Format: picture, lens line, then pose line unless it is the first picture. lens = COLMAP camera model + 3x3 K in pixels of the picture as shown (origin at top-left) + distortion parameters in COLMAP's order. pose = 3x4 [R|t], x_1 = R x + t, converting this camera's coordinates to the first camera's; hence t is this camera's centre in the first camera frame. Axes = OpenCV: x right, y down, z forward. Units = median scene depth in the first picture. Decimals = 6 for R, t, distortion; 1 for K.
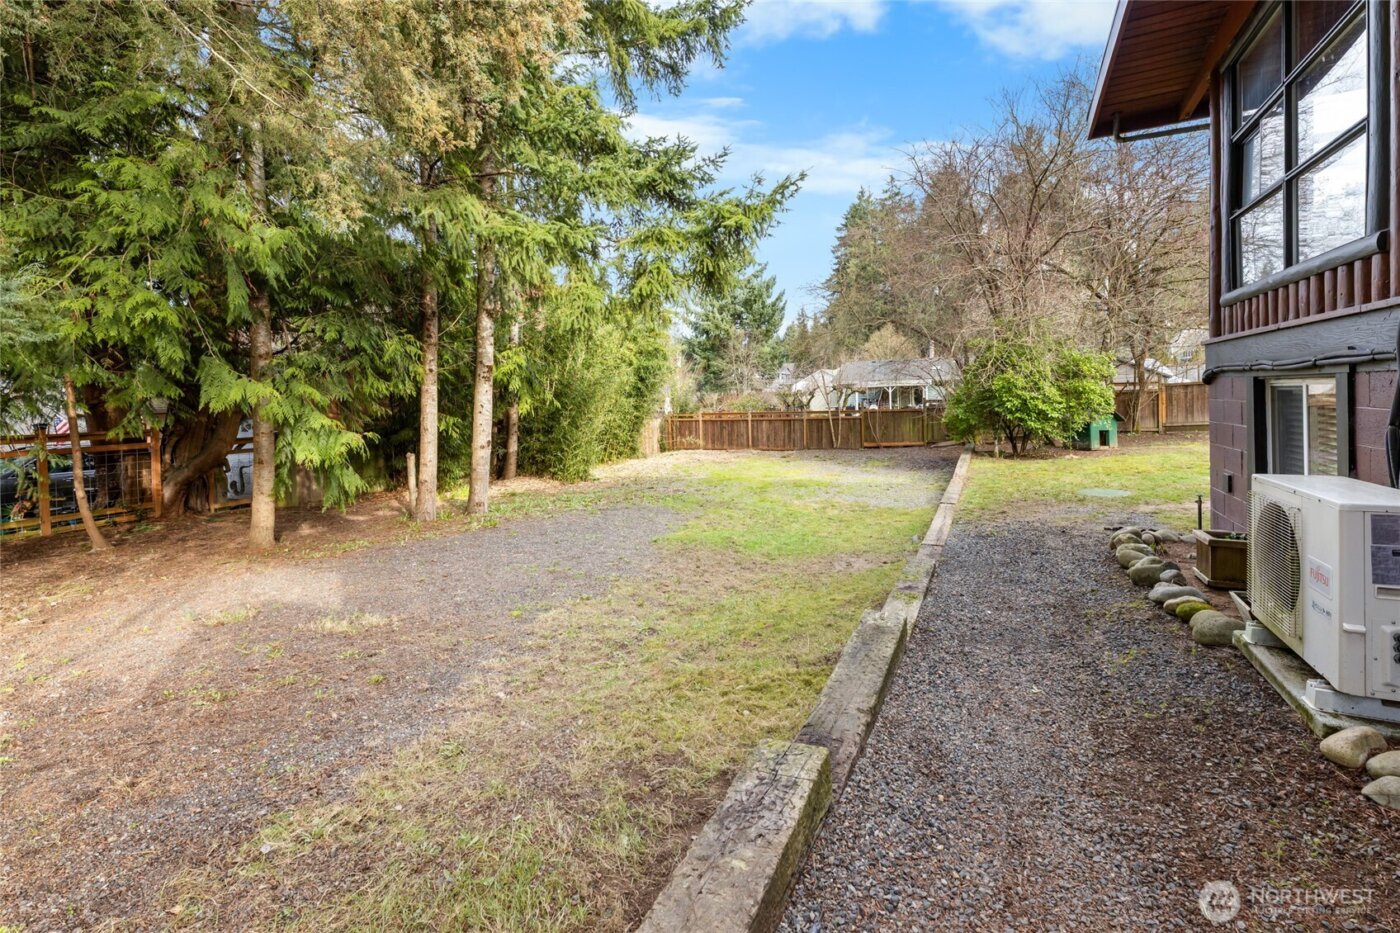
lens RADIAL K [[579.2, 0, 733.8], [0, 579.2, 410.8], [0, 0, 1]] dist [-0.002397, -0.000207]
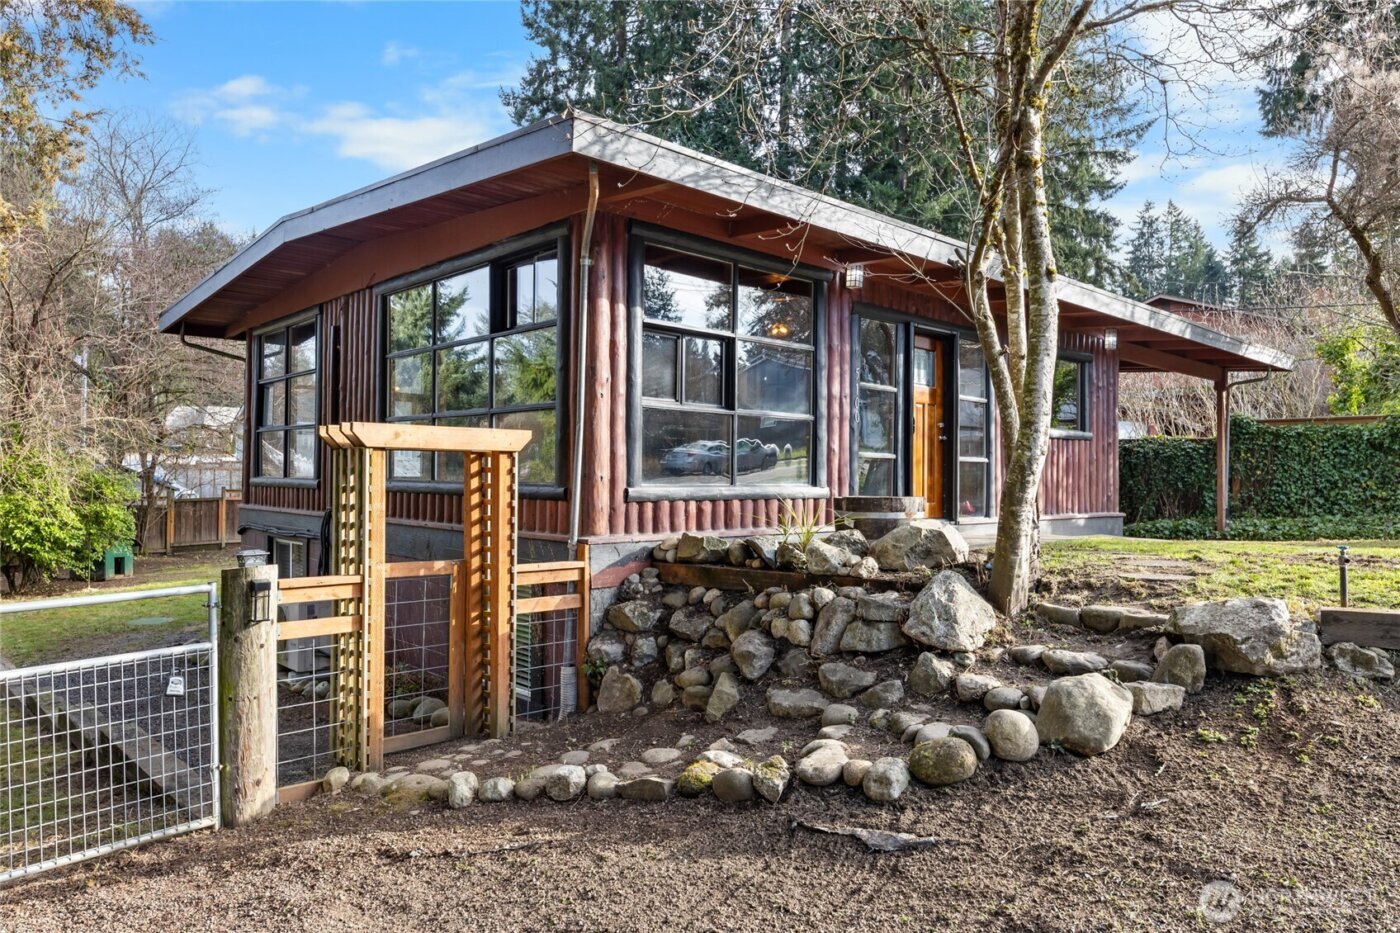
lens RADIAL K [[948.1, 0, 703.0], [0, 948.1, 473.8], [0, 0, 1]] dist [-0.001754, -0.004401]
pose [[0.378720, 0.033293, 0.924912, -0.409474], [-0.001514, 0.999374, -0.035354, -0.048310], [-0.925510, 0.011989, 0.378533, -0.424301]]
